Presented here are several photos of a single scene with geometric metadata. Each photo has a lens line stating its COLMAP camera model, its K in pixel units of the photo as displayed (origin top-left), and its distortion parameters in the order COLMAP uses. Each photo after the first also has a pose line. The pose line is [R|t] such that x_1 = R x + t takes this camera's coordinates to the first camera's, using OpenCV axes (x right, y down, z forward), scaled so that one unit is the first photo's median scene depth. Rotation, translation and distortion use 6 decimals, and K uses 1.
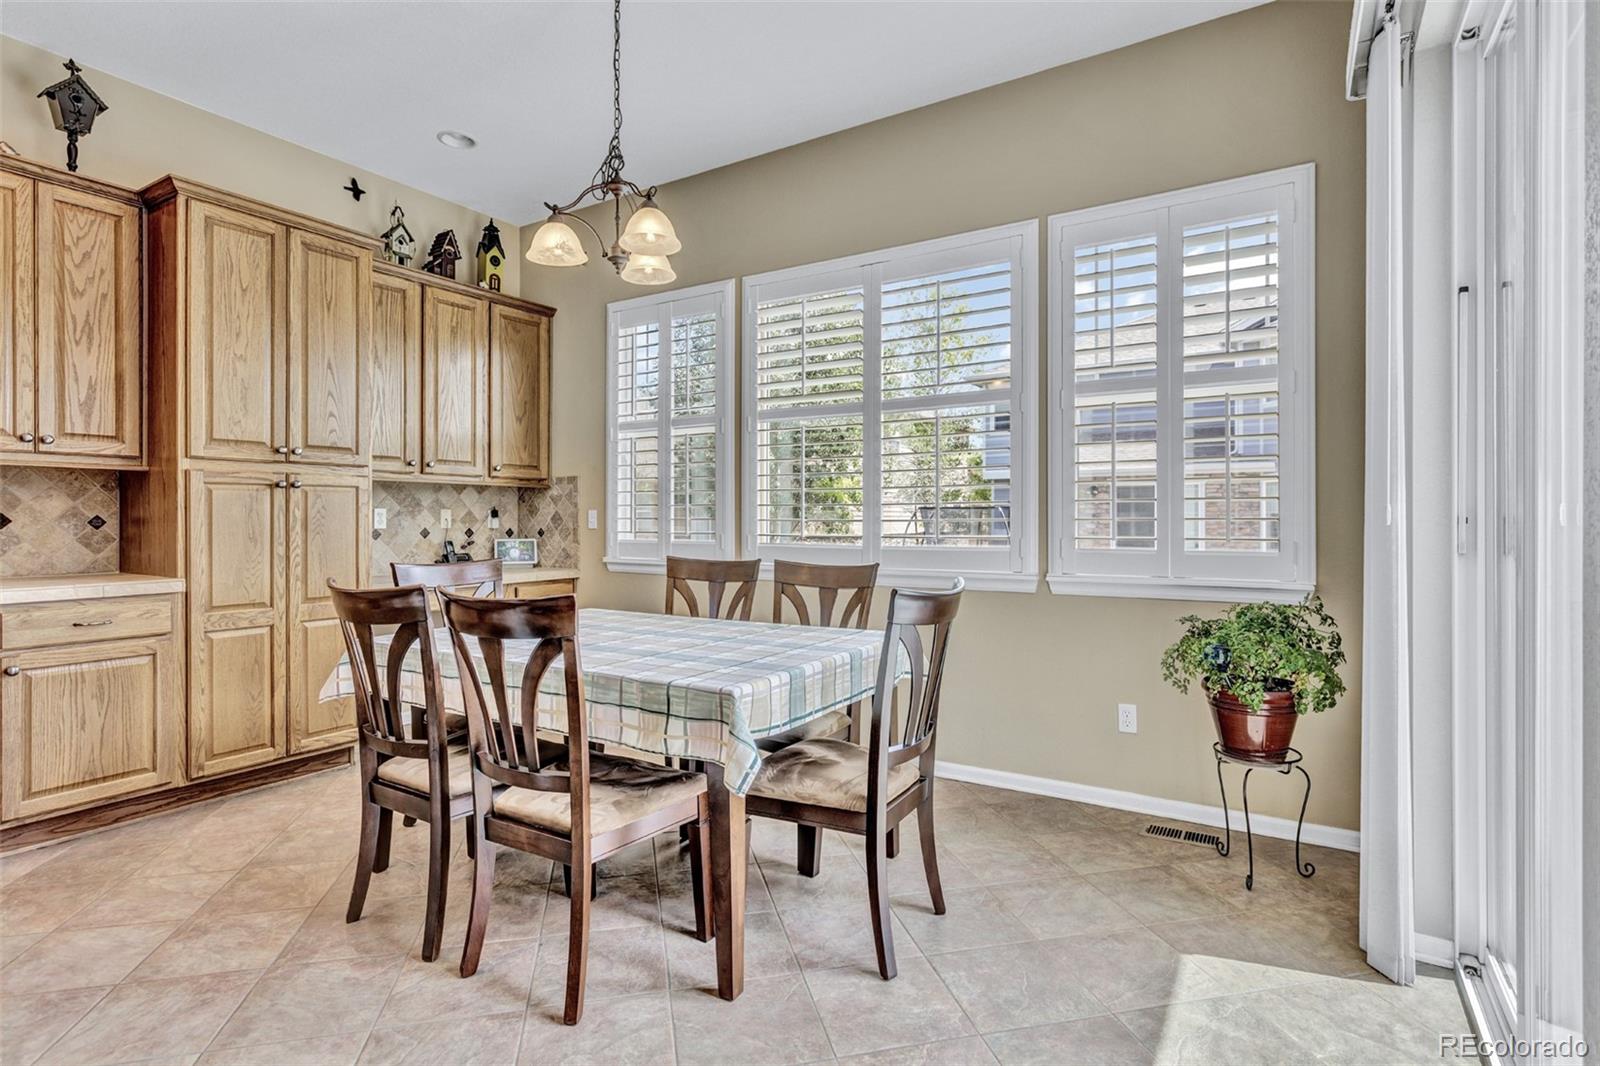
lens RADIAL K [[794.8, 0, 800.0], [0, 794.8, 526.6], [0, 0, 1]] dist [-0.005667, 0.000647]
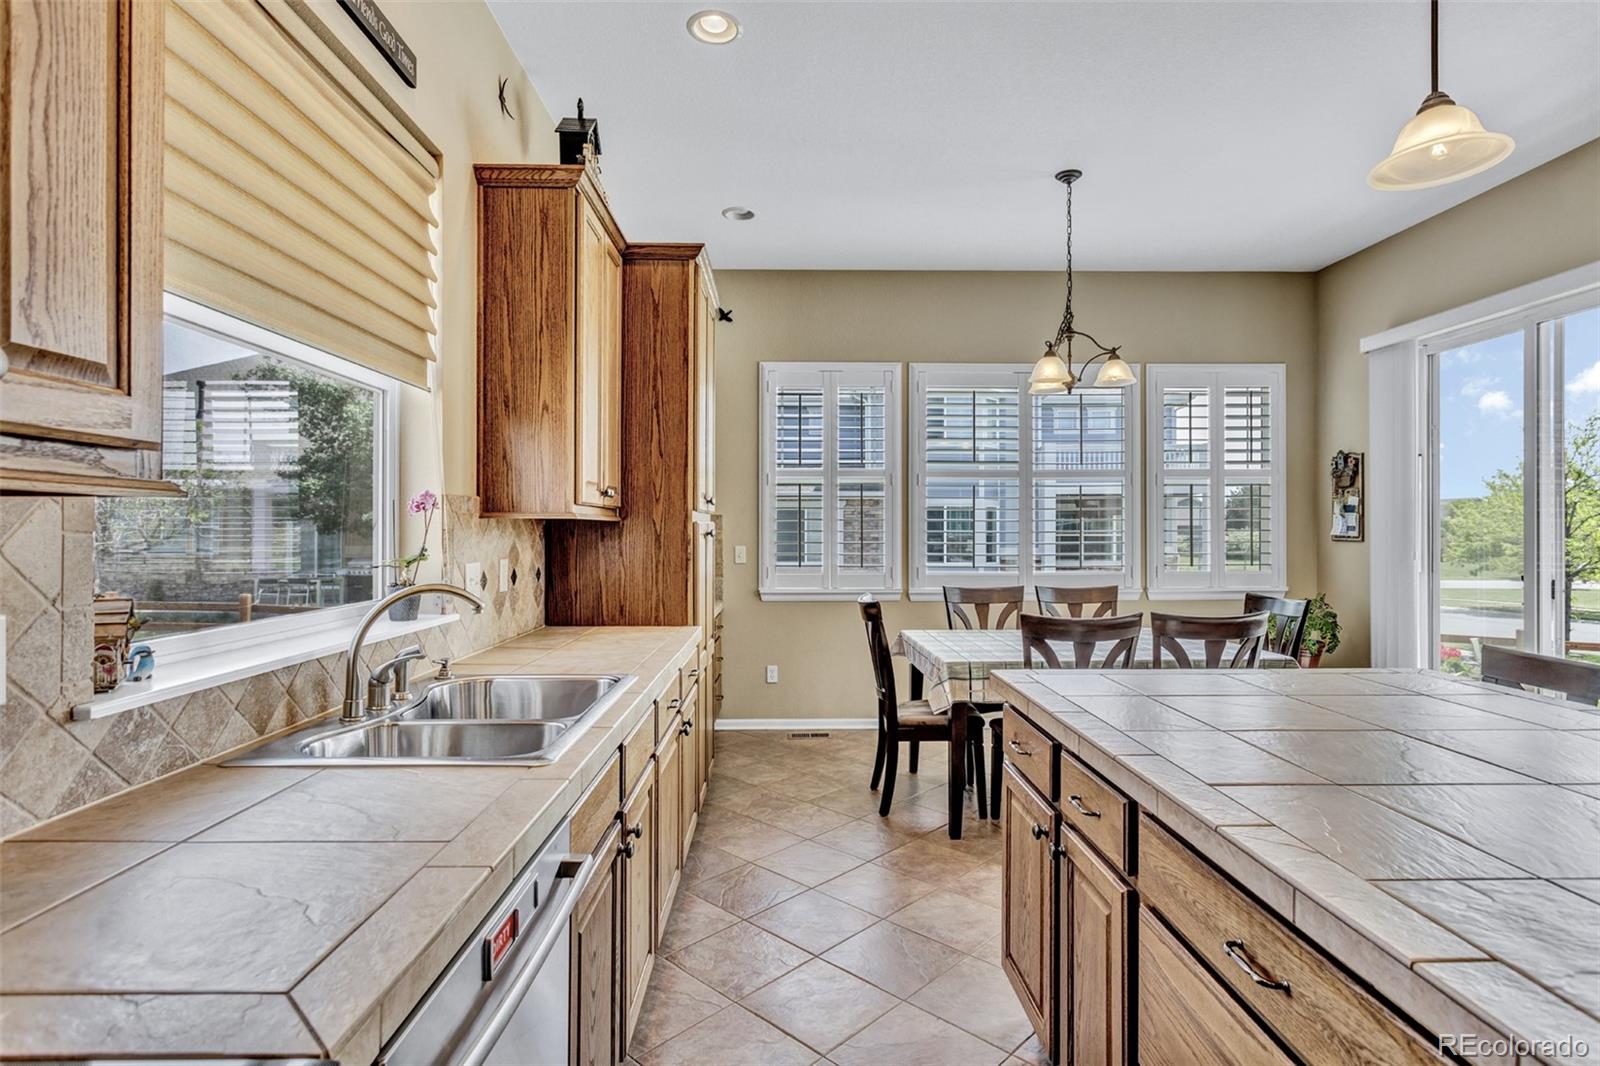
lens RADIAL K [[794.8, 0, 800.7], [0, 794.8, 534.7], [0, 0, 1]] dist [-0.005667, 0.000647]
pose [[0.837106, 0.003055, 0.547032, -0.956835], [0.001569, 0.999967, -0.007984, -0.031500], [-0.547038, 0.007542, 0.837074, 0.036976]]
